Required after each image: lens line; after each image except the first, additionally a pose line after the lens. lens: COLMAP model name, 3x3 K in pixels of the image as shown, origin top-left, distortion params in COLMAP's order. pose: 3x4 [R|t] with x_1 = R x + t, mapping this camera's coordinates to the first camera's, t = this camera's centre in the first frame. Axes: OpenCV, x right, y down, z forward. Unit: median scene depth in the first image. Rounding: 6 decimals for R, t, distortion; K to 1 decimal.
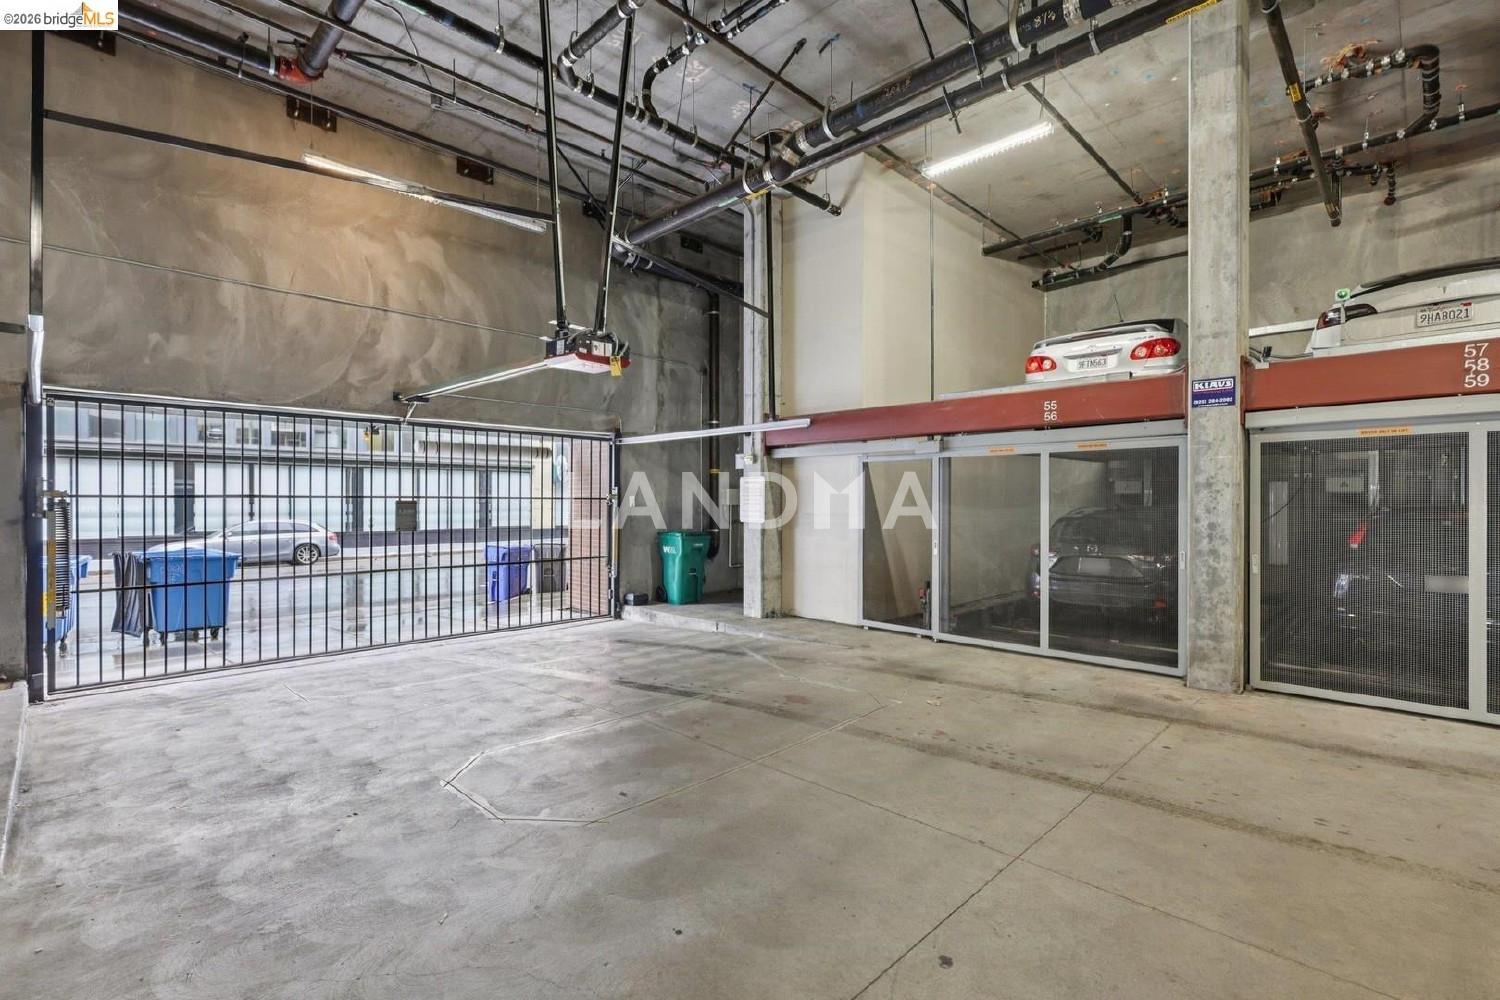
lens RADIAL K [[693.8, 0, 753.9], [0, 693.8, 500.8], [0, 0, 1]] dist [-0.001638, 0.000880]
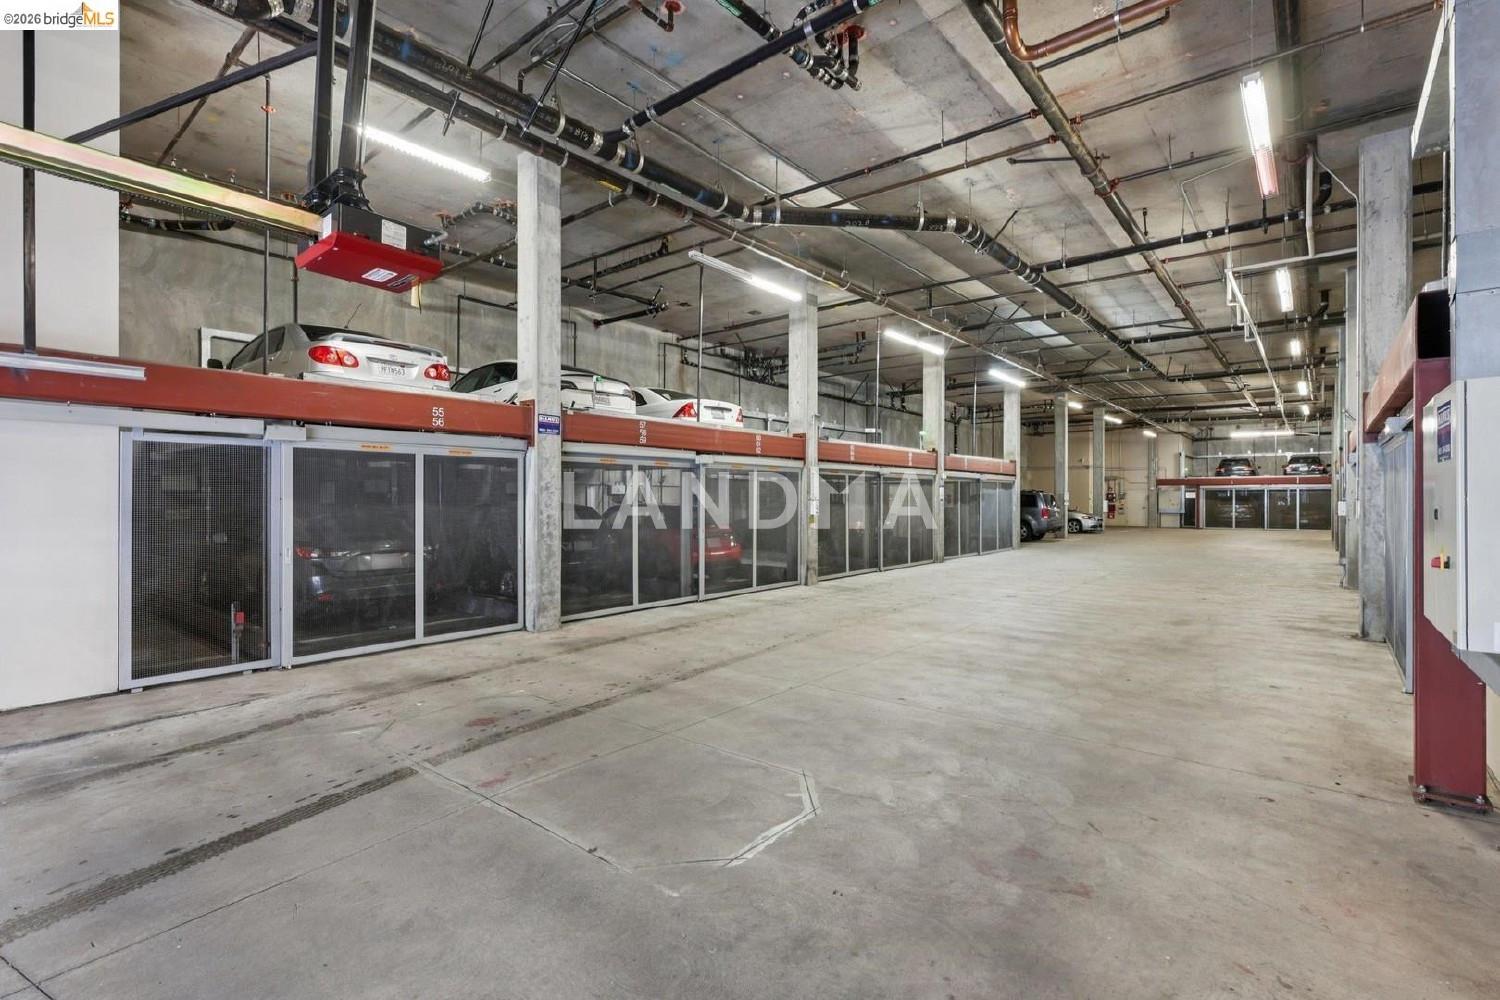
lens RADIAL K [[693.8, 0, 752.8], [0, 693.8, 498.1], [0, 0, 1]] dist [-0.001638, 0.000880]
pose [[-0.082693, 0.000546, 0.996575, -0.809346], [-0.000320, 1.000000, -0.000575, -0.001811], [-0.996575, -0.000366, -0.082692, 0.687824]]
